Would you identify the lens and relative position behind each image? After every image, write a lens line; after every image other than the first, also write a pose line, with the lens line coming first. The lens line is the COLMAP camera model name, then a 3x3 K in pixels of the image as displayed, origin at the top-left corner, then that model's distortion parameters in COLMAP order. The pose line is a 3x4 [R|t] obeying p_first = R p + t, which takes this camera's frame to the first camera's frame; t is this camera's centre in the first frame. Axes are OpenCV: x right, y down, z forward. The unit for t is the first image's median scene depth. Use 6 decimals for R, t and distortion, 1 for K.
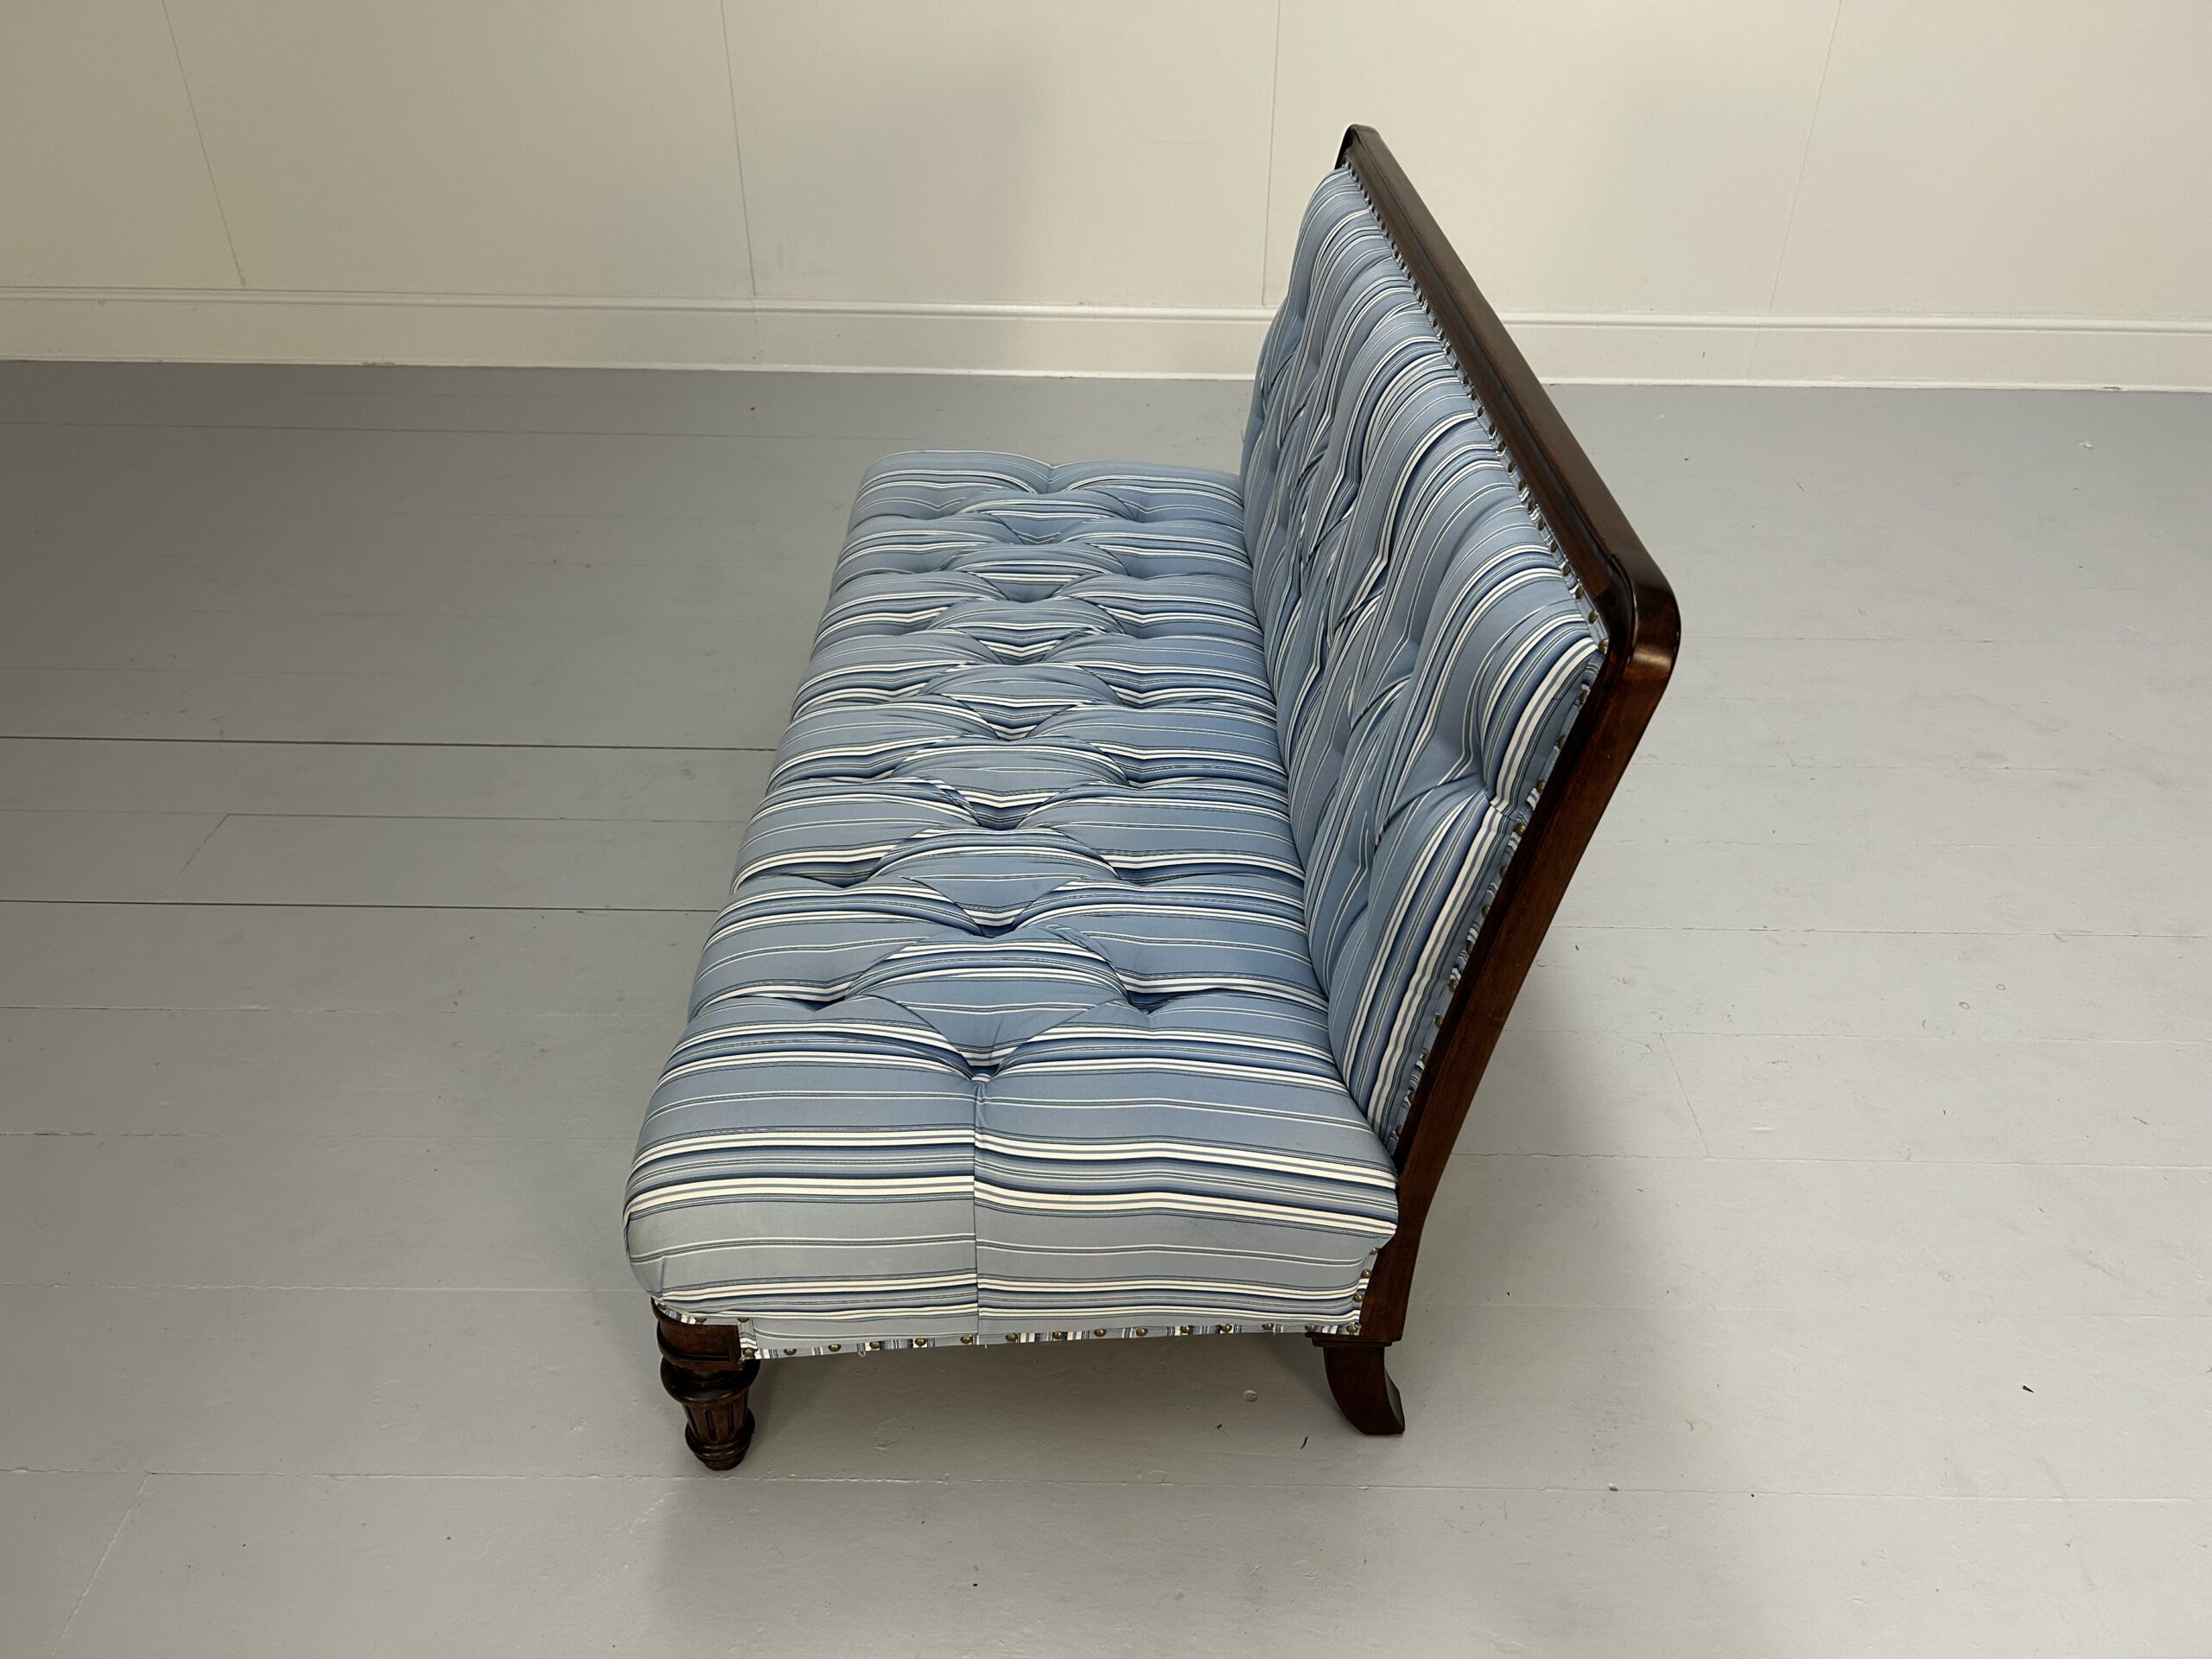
lens RADIAL K [[1674.6, 0, 1097.7], [0, 1674.6, 837.0], [0, 0, 1]] dist [0.054488, -0.062317]
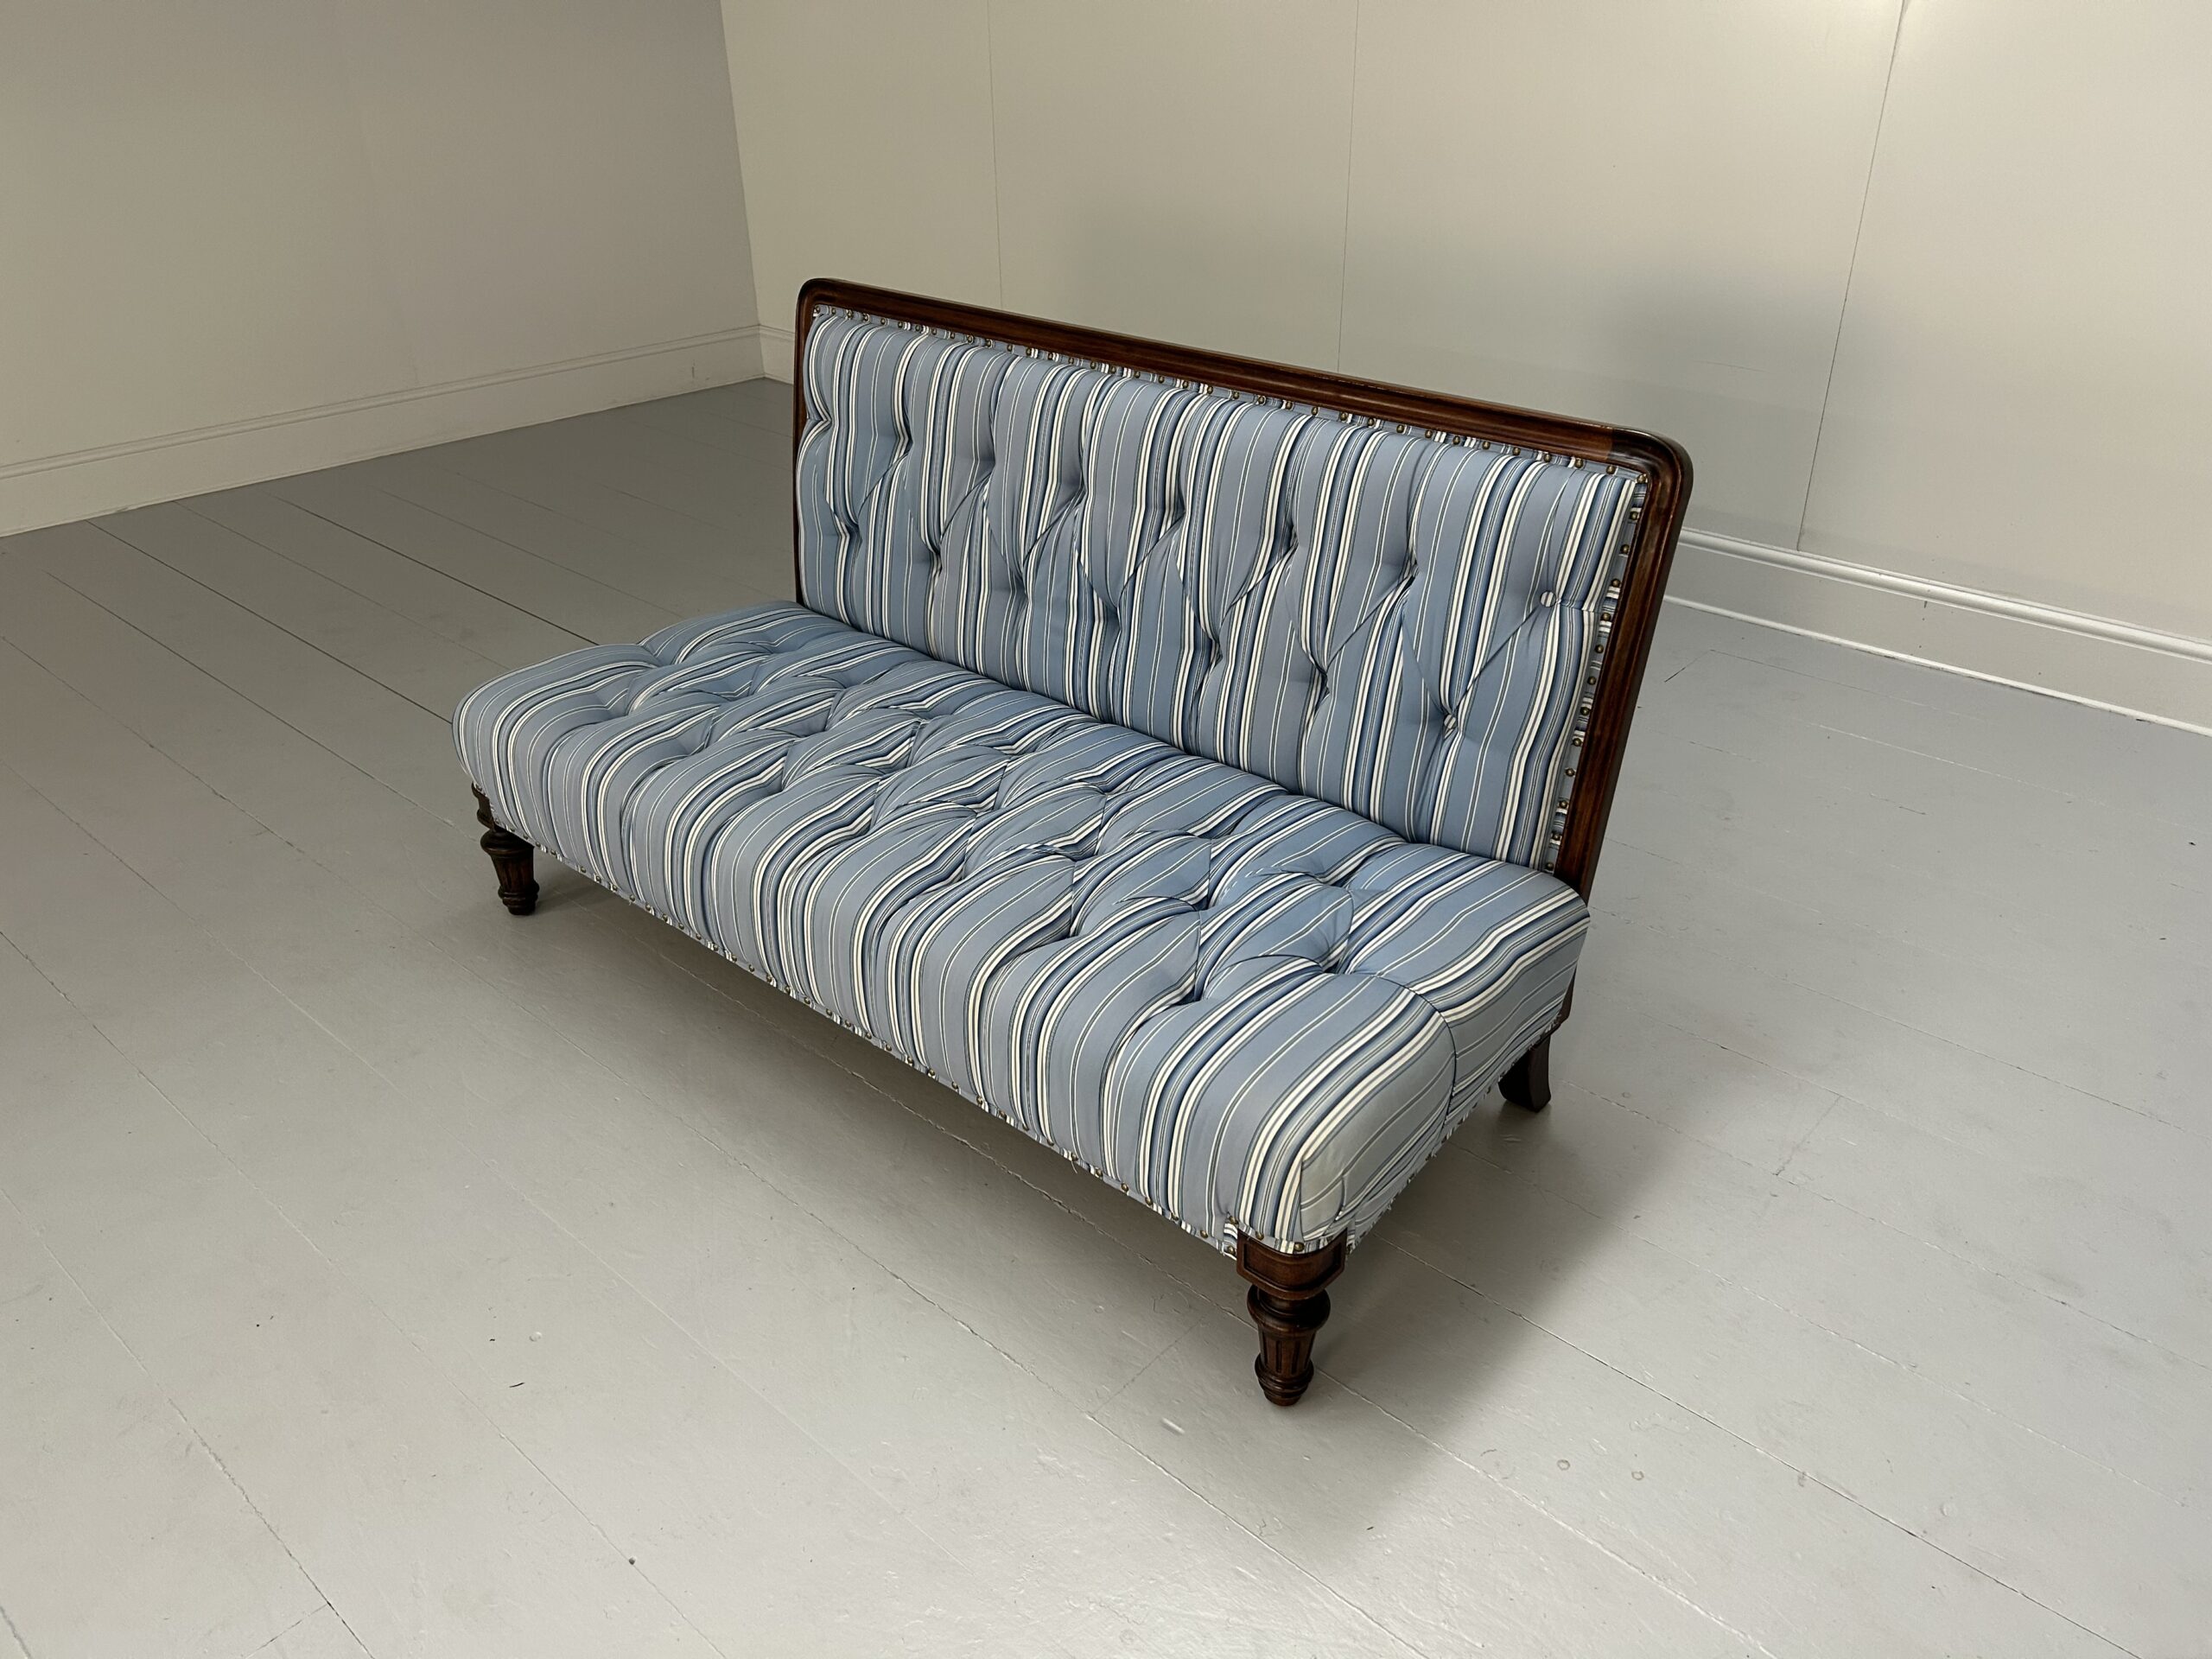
lens RADIAL K [[1674.6, 0, 1097.7], [0, 1674.6, 837.0], [0, 0, 1]] dist [0.054488, -0.062317]
pose [[0.660564, -0.380729, 0.647071, -0.965096], [0.437877, 0.895479, 0.079881, -0.129788], [-0.609852, 0.230572, 0.758233, 0.127391]]
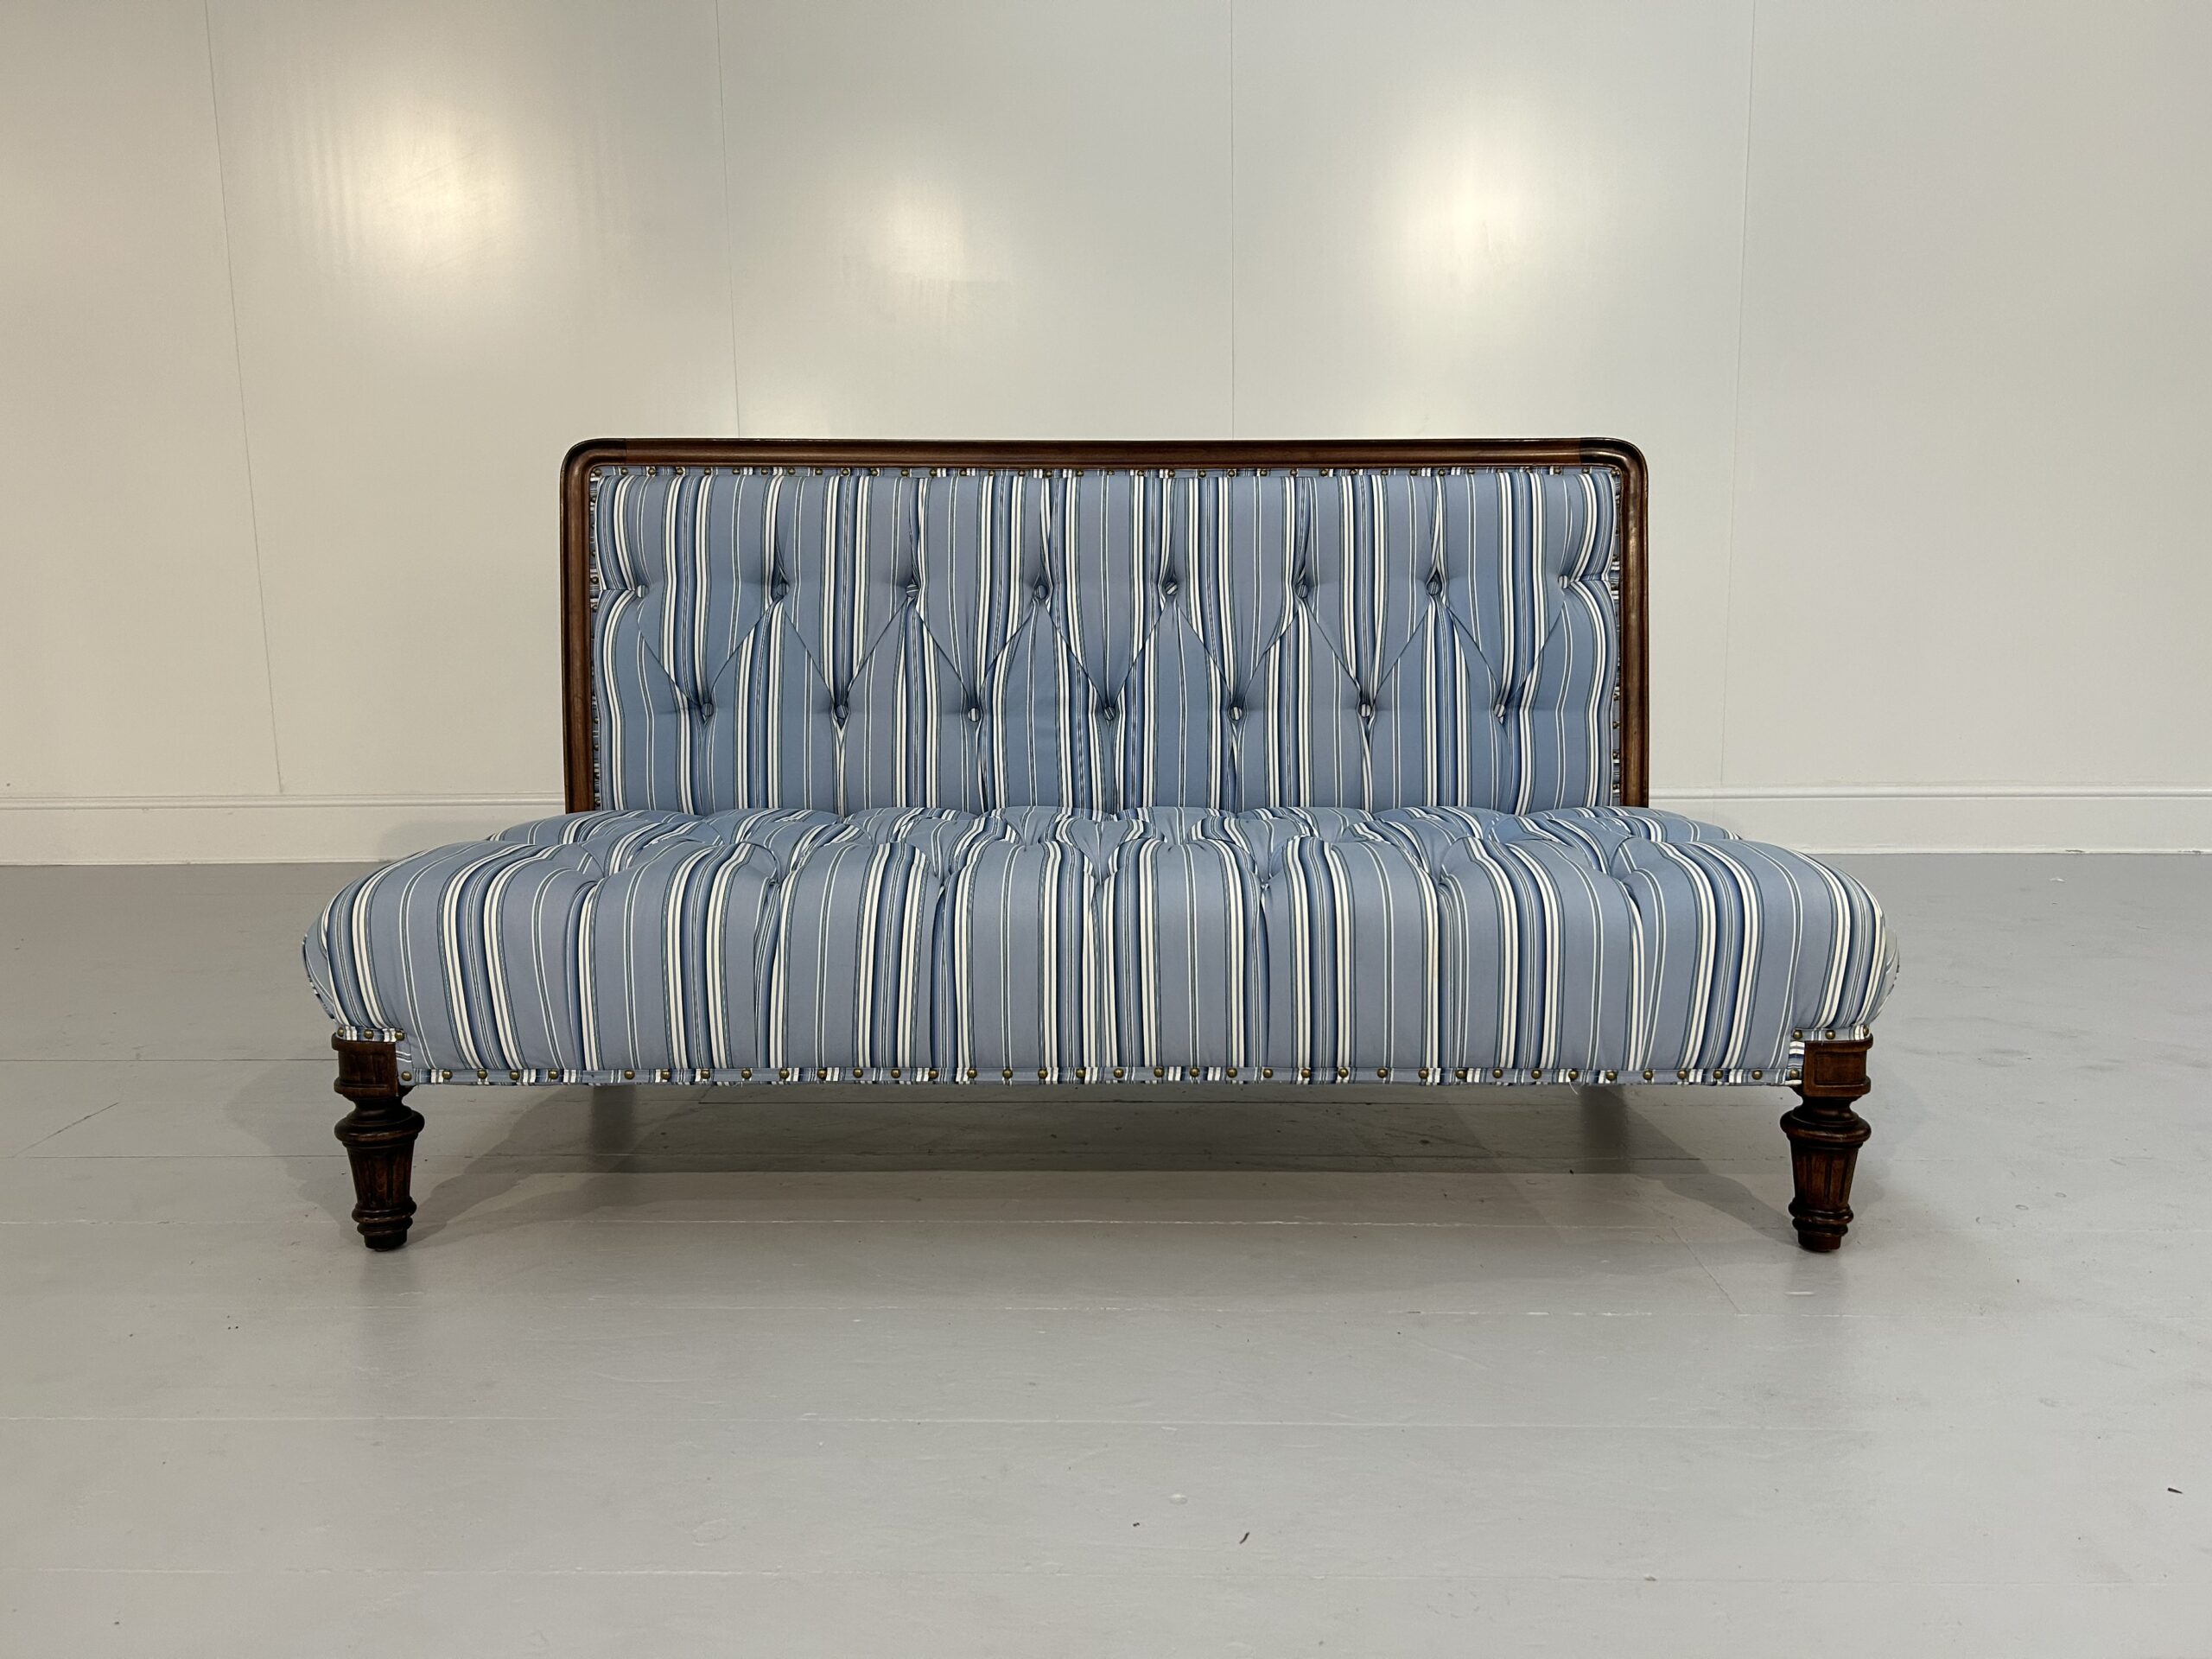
lens RADIAL K [[1674.6, 0, 1097.7], [0, 1674.6, 837.0], [0, 0, 1]] dist [0.054488, -0.062317]
pose [[0.009549, -0.165865, 0.986102, -1.377595], [0.567137, 0.813095, 0.131272, -0.293886], [-0.823568, 0.558001, 0.101832, 1.208183]]
